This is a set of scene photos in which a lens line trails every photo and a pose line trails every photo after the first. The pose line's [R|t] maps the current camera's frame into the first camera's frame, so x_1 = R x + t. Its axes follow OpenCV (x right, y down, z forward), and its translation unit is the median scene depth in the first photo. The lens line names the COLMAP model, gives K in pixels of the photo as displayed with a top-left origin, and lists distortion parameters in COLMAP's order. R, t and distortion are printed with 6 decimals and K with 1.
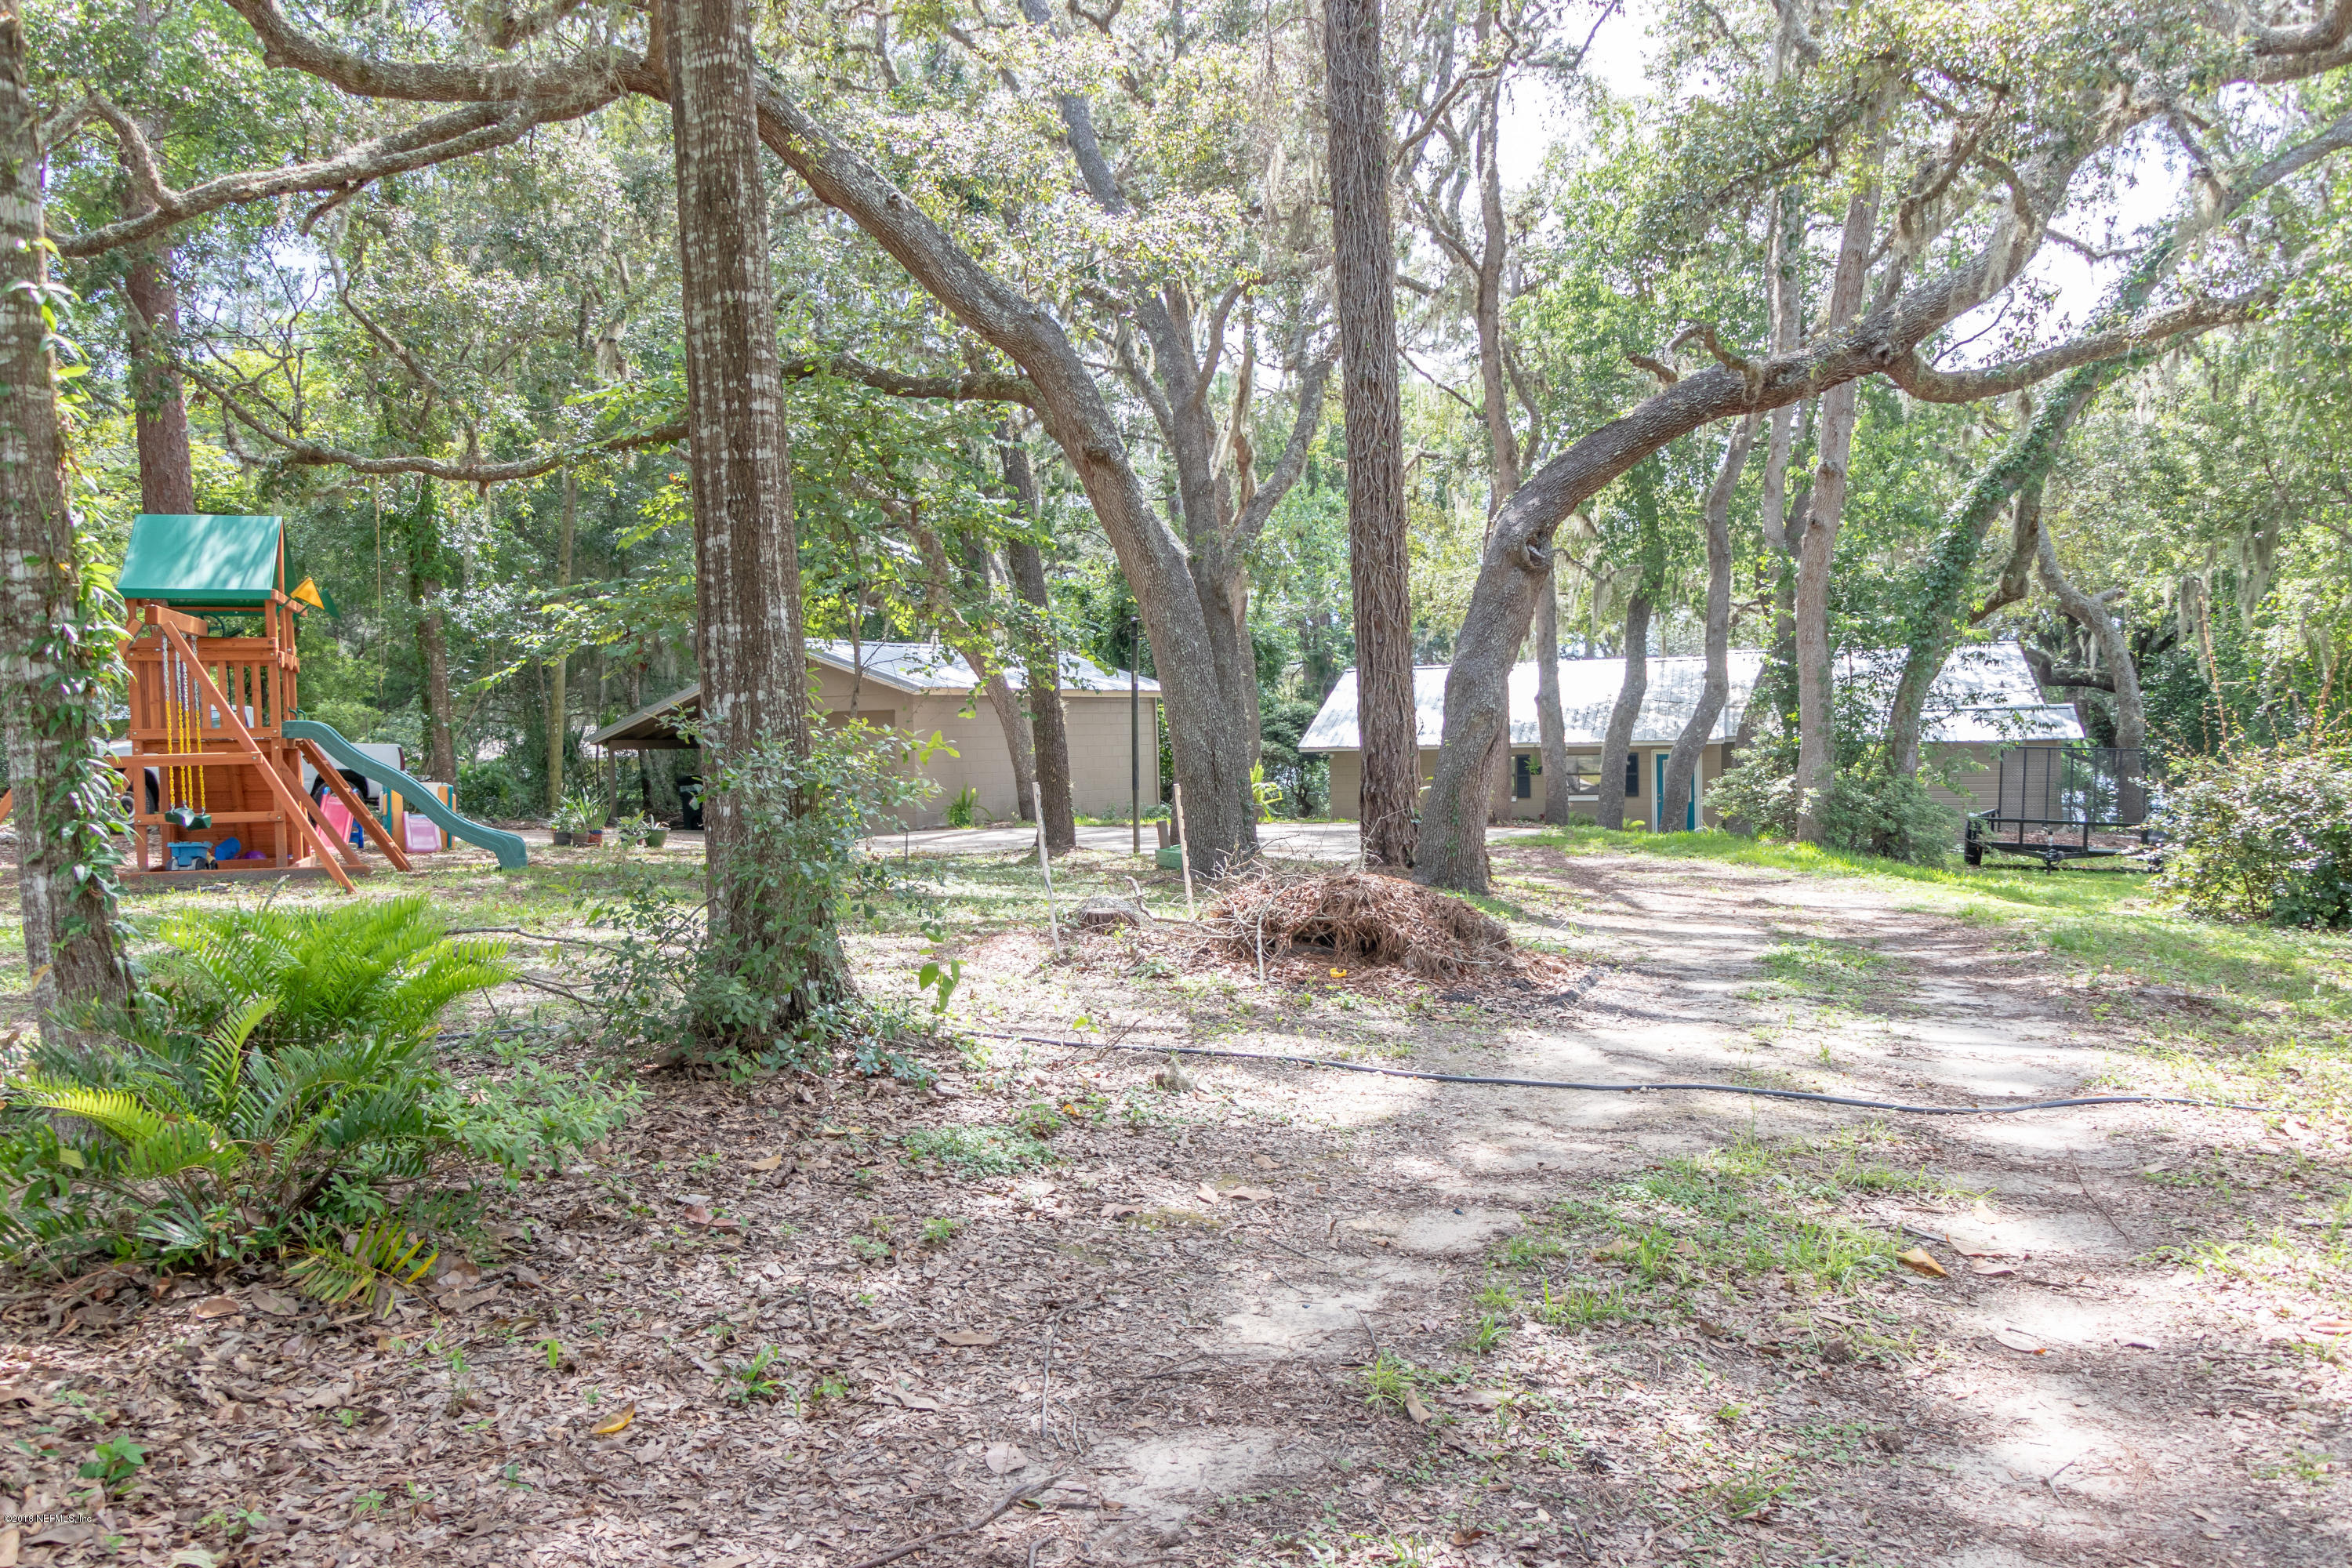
lens RADIAL K [[1994.2, 0, 1179.3], [0, 1994.2, 727.0], [0, 0, 1]] dist [-0.005452, -0.001002]
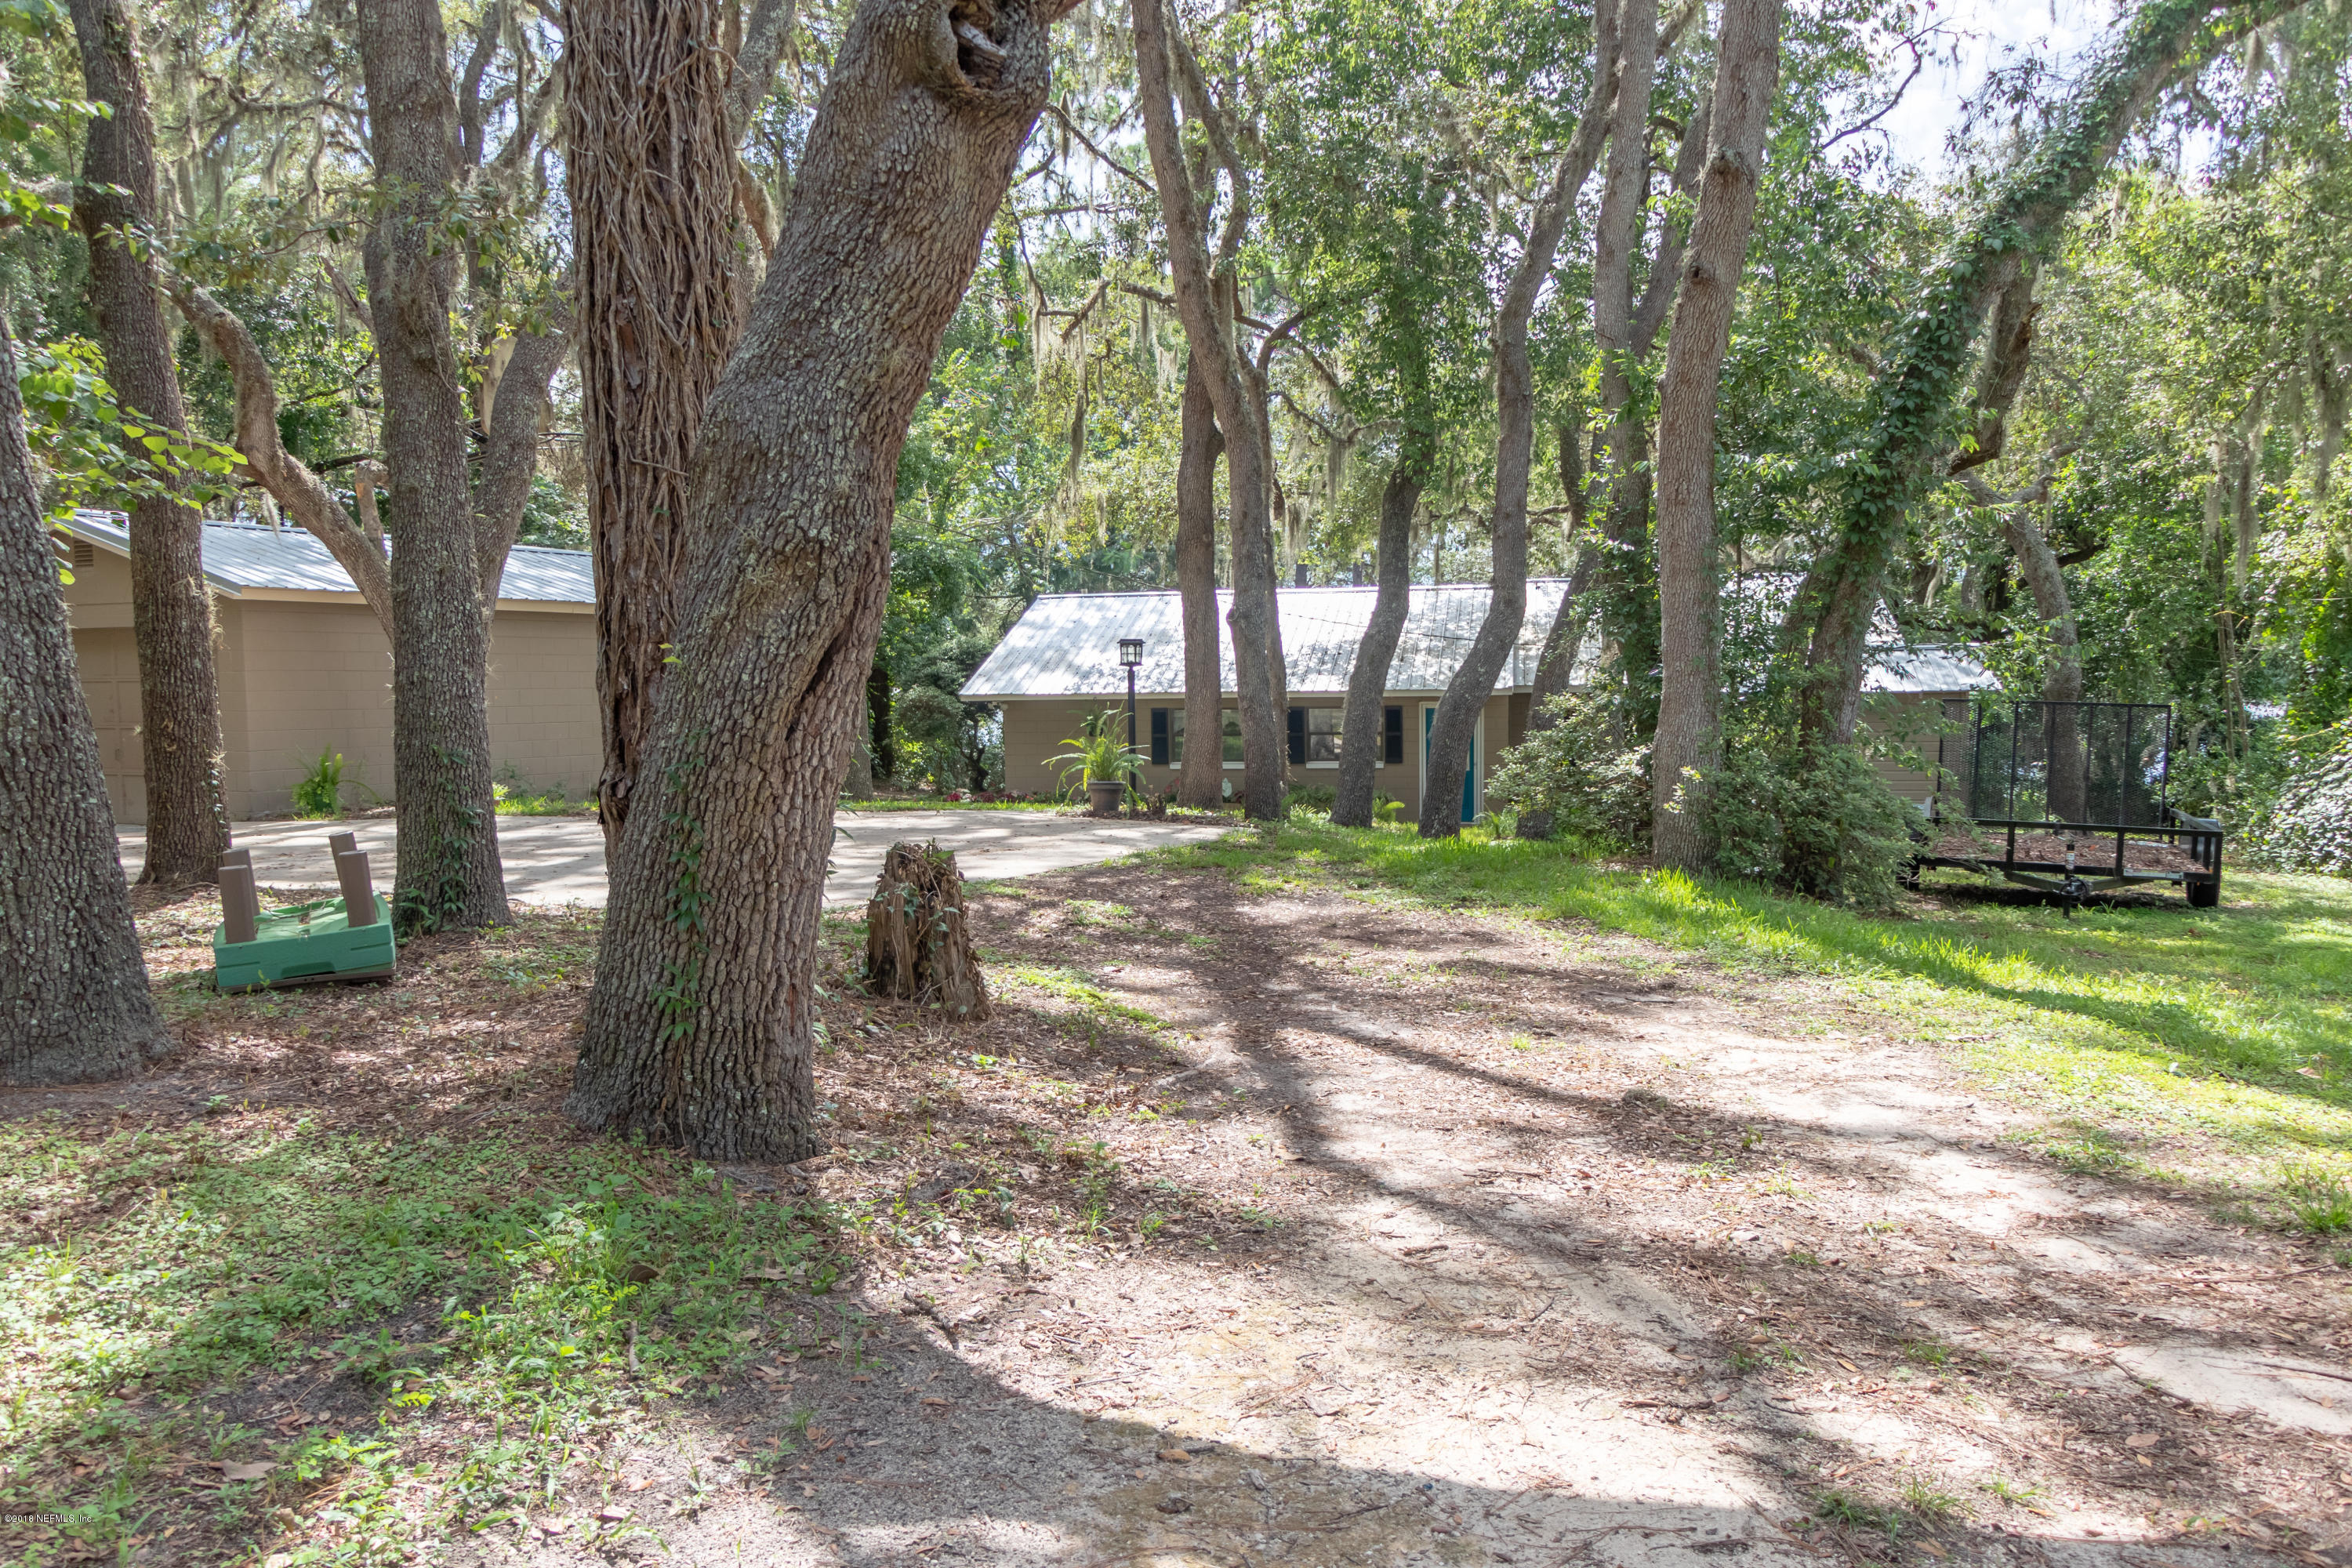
lens RADIAL K [[1860.9, 0, 1171.7], [0, 1860.9, 800.5], [0, 0, 1]] dist [-0.005840, -0.001127]
pose [[0.995185, 0.009600, 0.097546, 0.085211], [-0.015720, 0.997942, 0.062171, 0.006122], [-0.096749, -0.063405, 0.993287, 0.340706]]
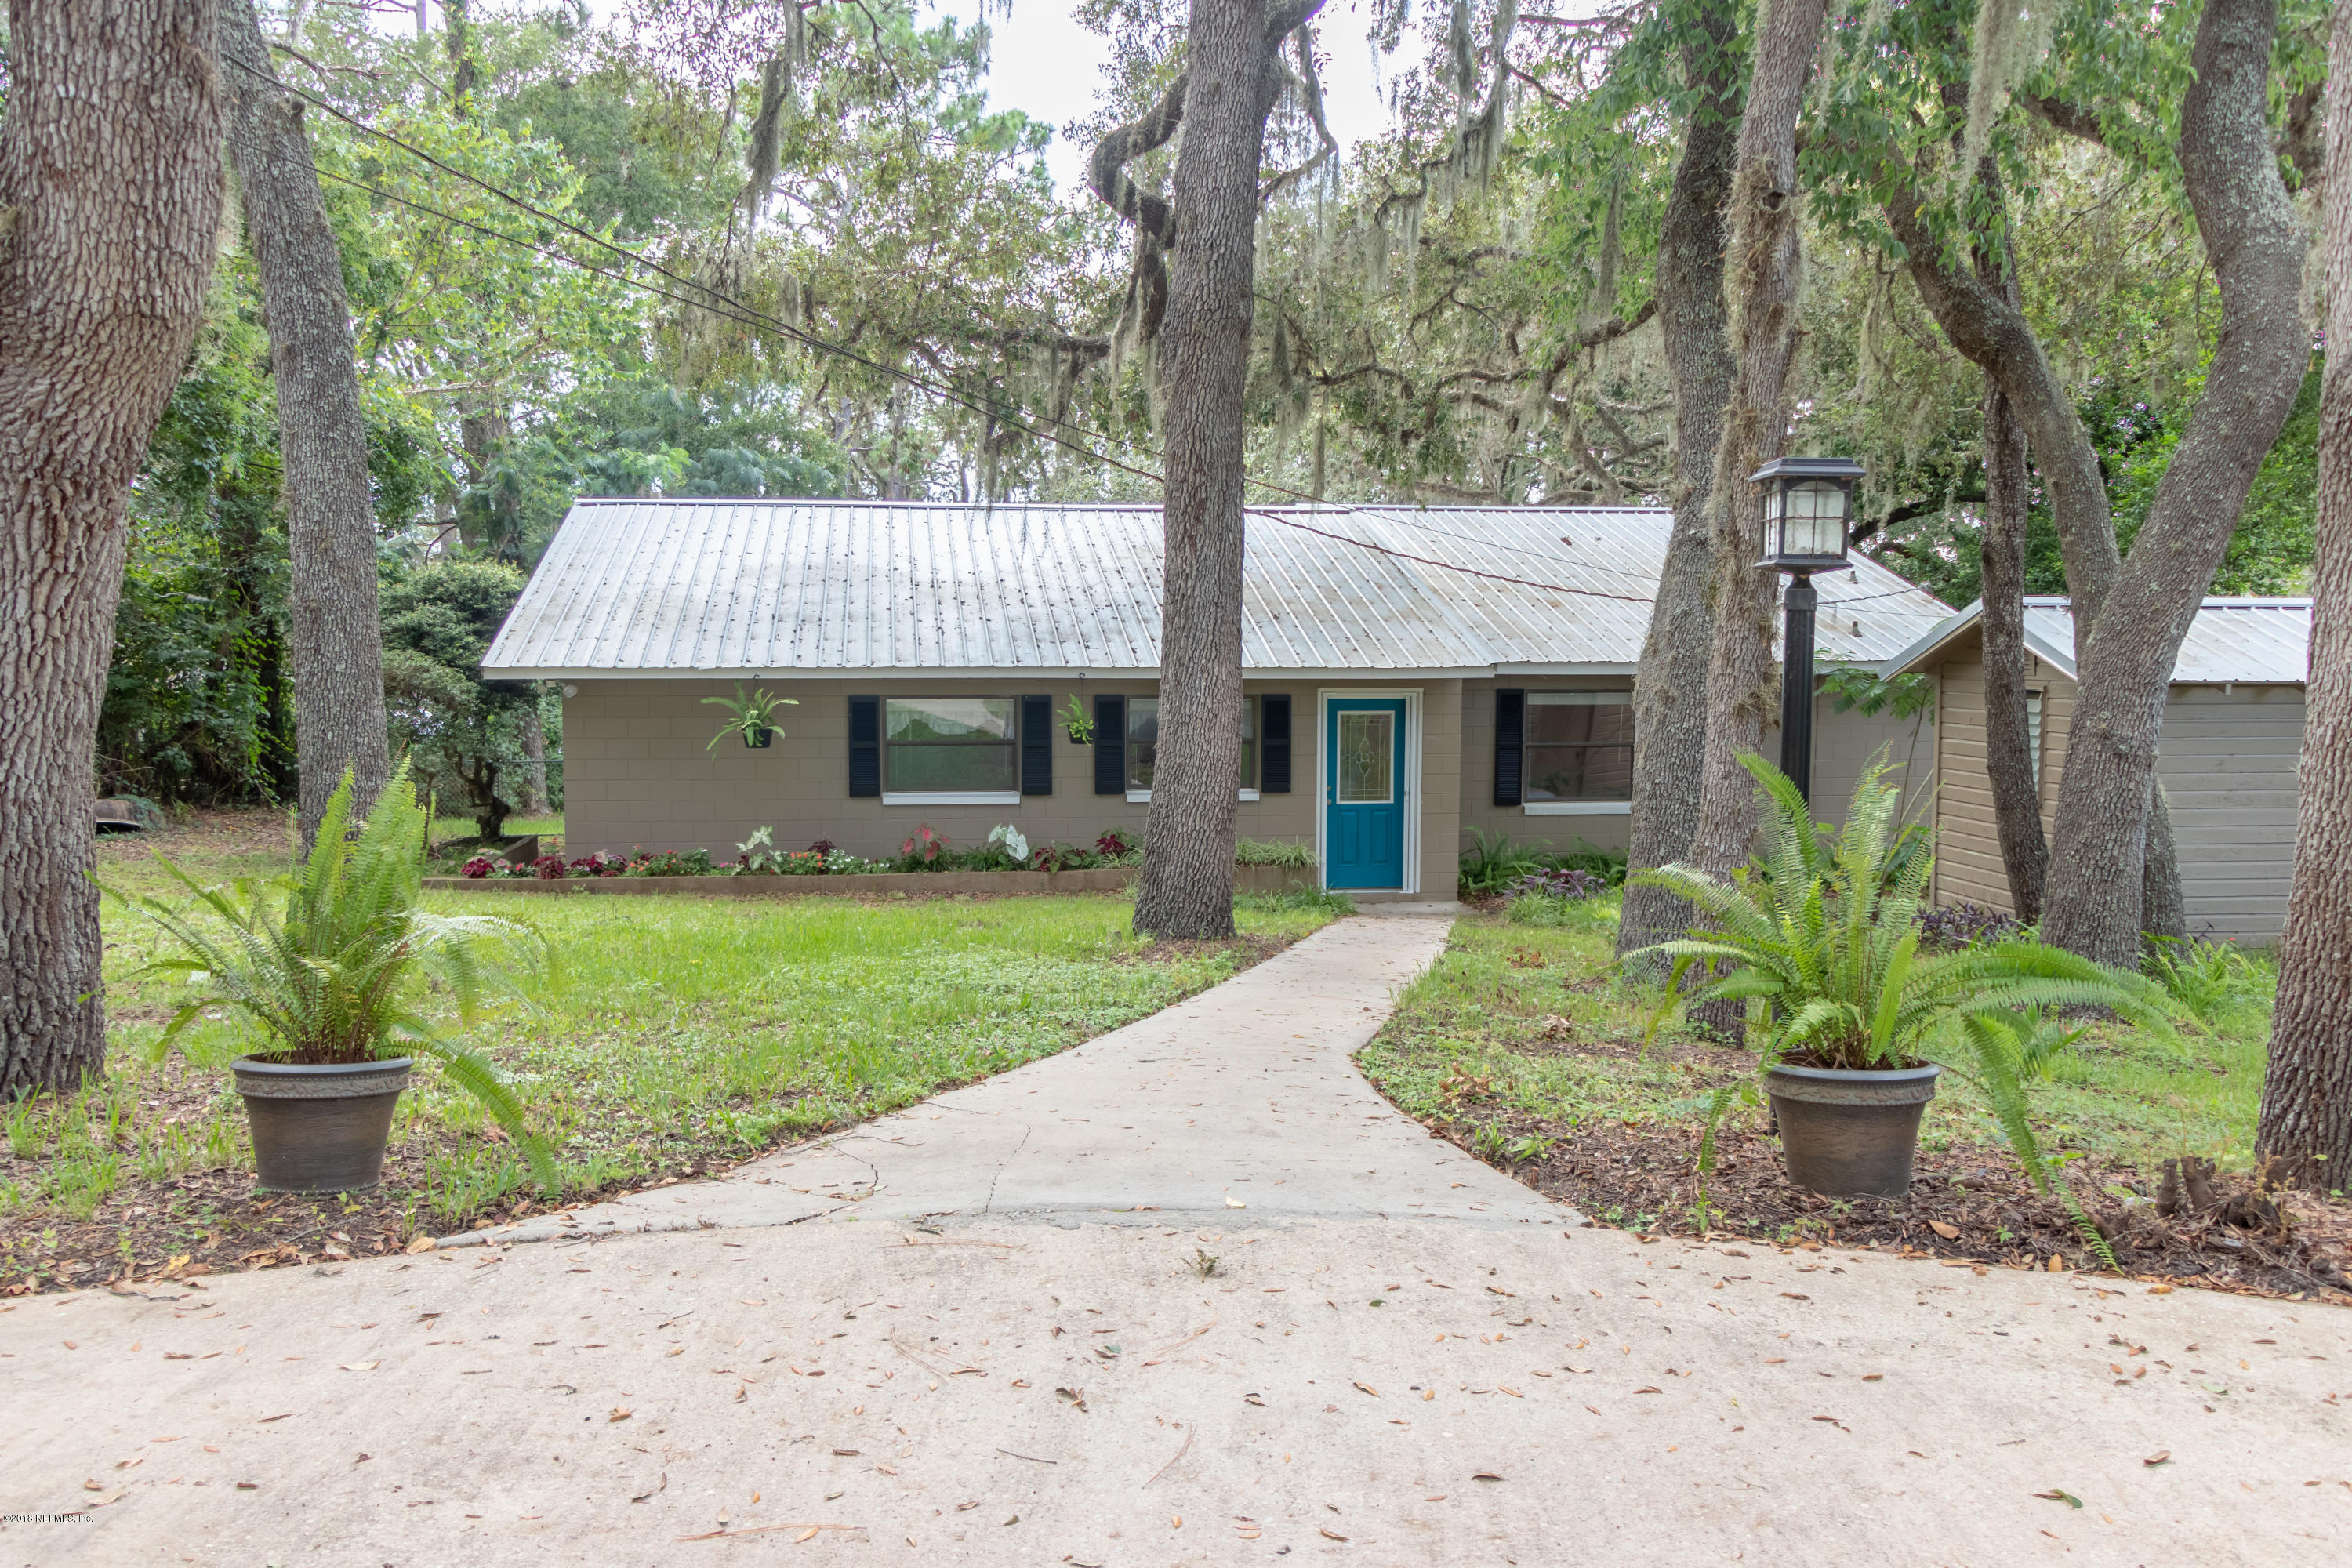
lens RADIAL K [[1860.9, 0, 1171.7], [0, 1860.9, 800.5], [0, 0, 1]] dist [-0.005840, -0.001127]
pose [[0.904493, -0.010095, 0.426370, 0.031669], [-0.021667, 0.997341, 0.069578, 0.009715], [-0.425938, -0.072171, 0.901869, 0.723970]]
